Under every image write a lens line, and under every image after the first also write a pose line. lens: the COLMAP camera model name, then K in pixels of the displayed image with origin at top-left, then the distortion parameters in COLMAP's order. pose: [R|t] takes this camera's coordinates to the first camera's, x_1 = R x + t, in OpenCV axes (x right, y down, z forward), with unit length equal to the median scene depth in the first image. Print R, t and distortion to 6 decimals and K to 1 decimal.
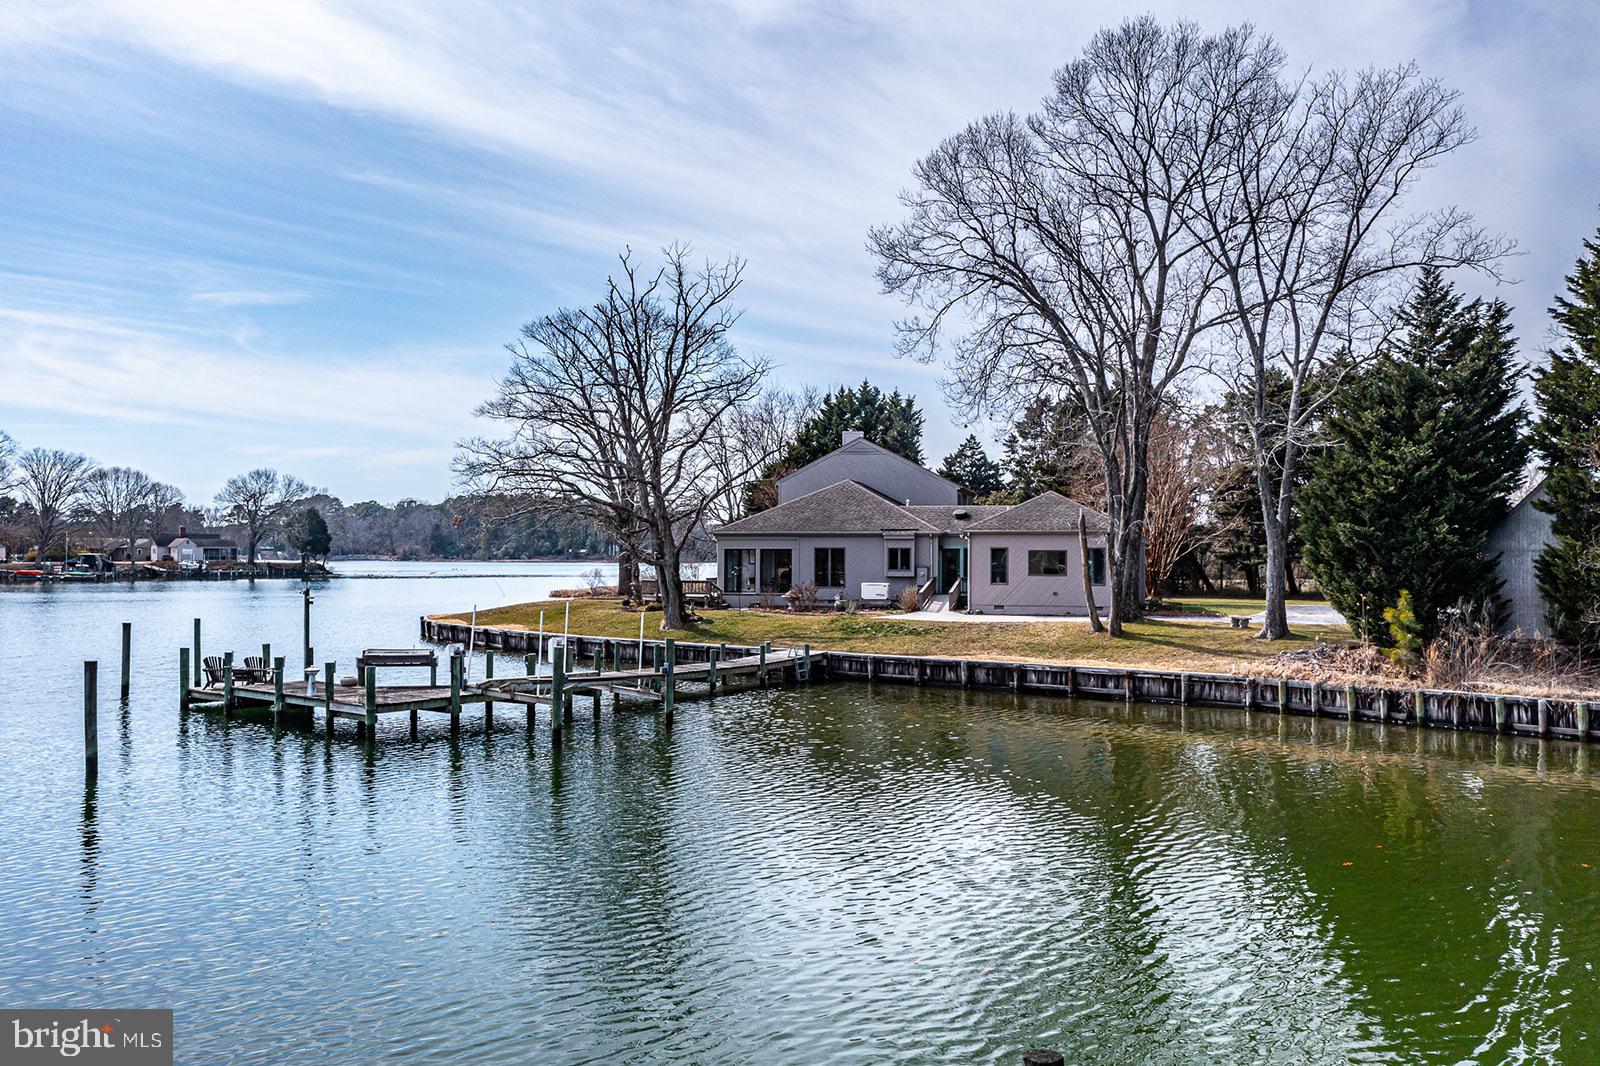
lens RADIAL K [[1266.0, 0, 804.8], [0, 1266.0, 546.3], [0, 0, 1]] dist [-0.014962, 0.005549]
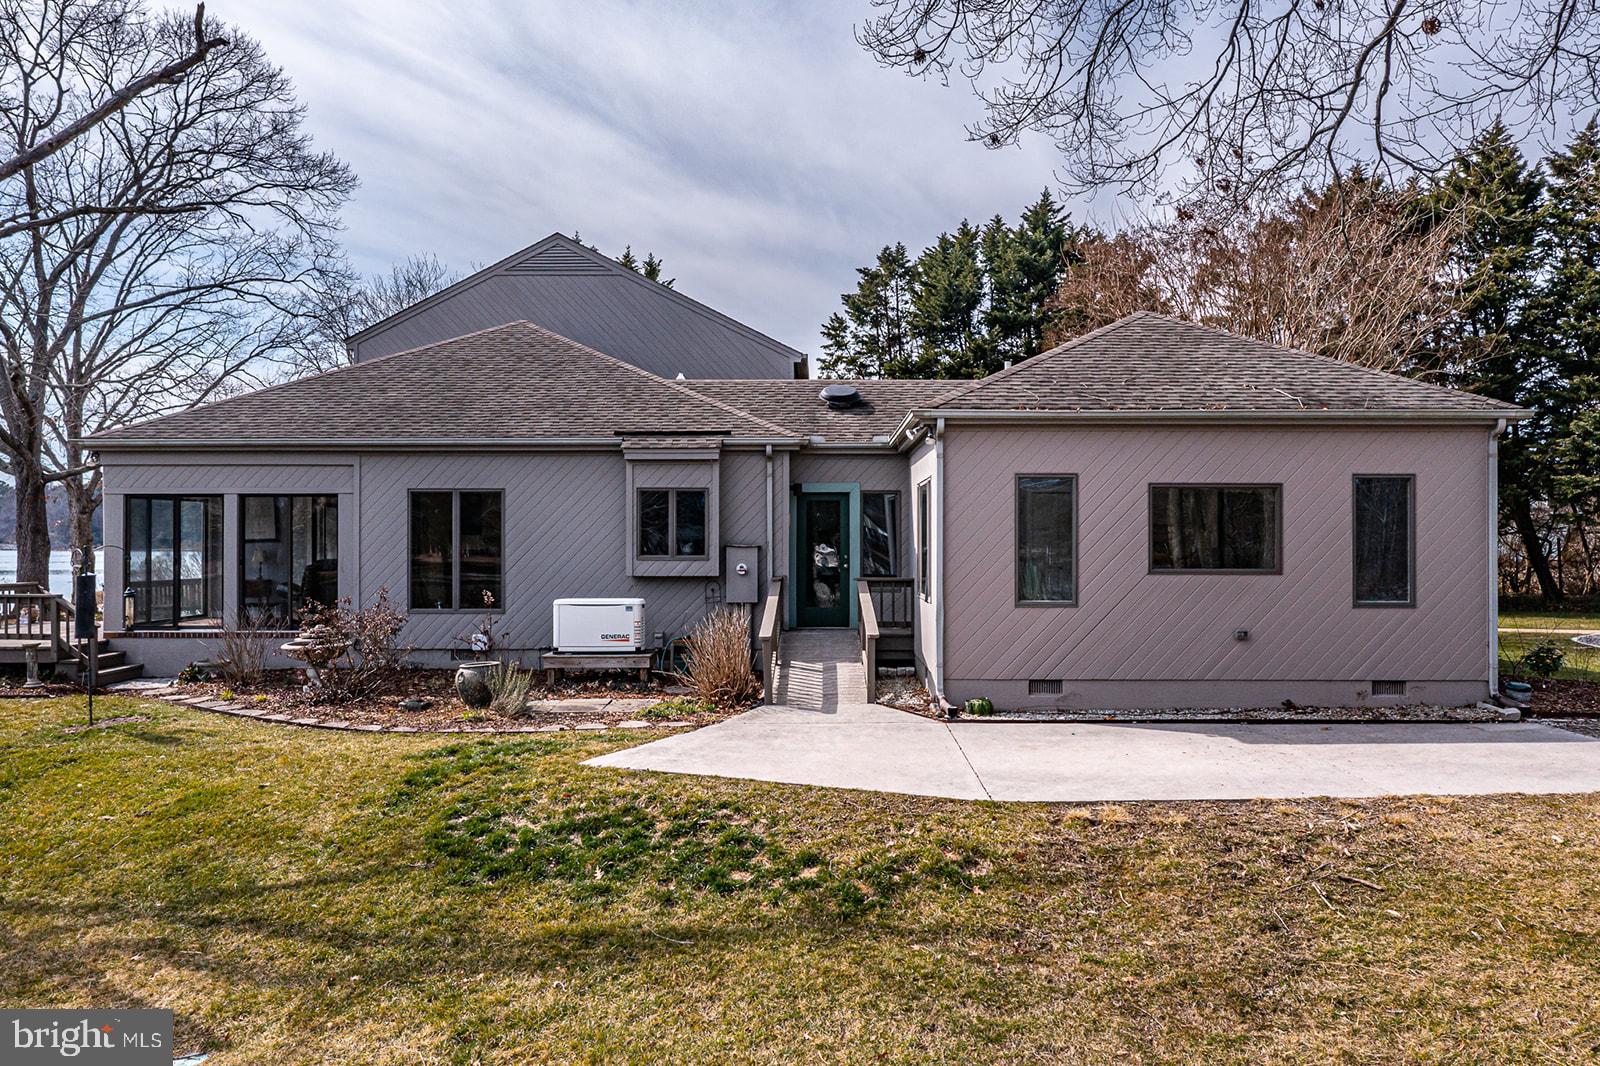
lens RADIAL K [[1266.0, 0, 804.8], [0, 1266.0, 546.3], [0, 0, 1]] dist [-0.014962, 0.005549]
pose [[0.975196, -0.005188, 0.221283, 0.035740], [0.002673, 0.999928, 0.011660, 0.012365], [-0.221328, -0.010779, 0.975140, 0.673948]]
